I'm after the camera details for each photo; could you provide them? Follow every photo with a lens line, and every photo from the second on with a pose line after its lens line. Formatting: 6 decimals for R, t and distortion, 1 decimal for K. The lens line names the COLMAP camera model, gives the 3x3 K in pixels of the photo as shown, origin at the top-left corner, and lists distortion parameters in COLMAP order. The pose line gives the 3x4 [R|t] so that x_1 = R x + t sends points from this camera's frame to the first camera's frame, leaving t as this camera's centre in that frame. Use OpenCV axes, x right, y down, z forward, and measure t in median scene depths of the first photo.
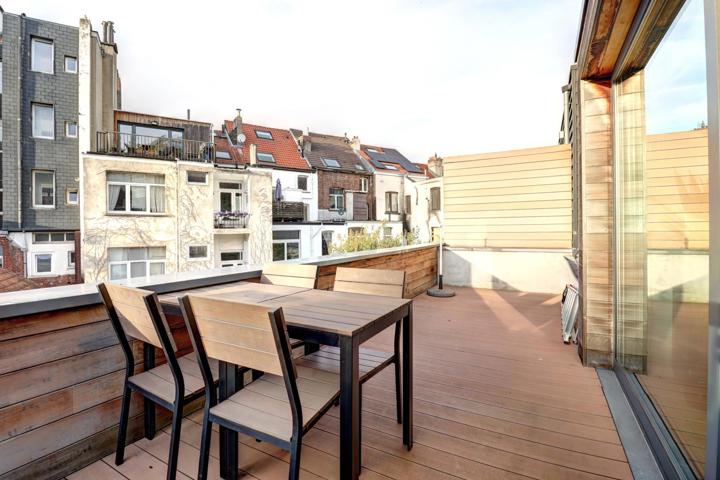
lens RADIAL K [[334.5, 0, 361.6], [0, 334.5, 233.2], [0, 0, 1]] dist [-0.005105, -0.000561]
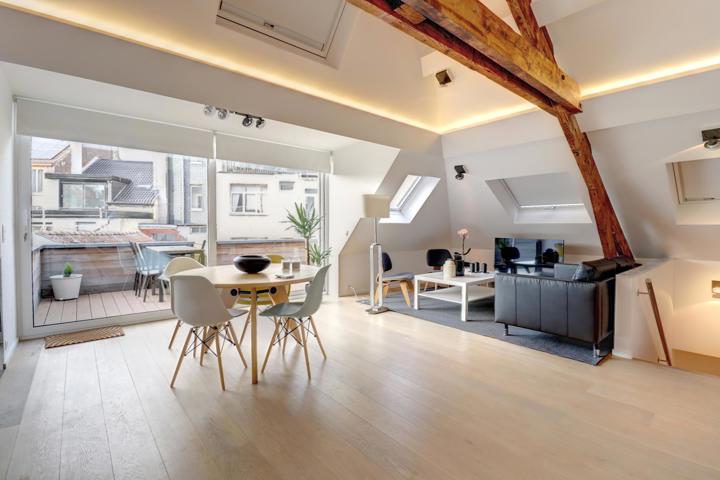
lens RADIAL K [[334.5, 0, 358.6], [0, 334.5, 235.3], [0, 0, 1]] dist [-0.005105, -0.000561]
pose [[0.934114, 0.017065, -0.356567, 0.250232], [-0.010145, 0.999722, 0.021269, -0.003663], [0.356831, -0.016250, 0.934028, -0.135894]]
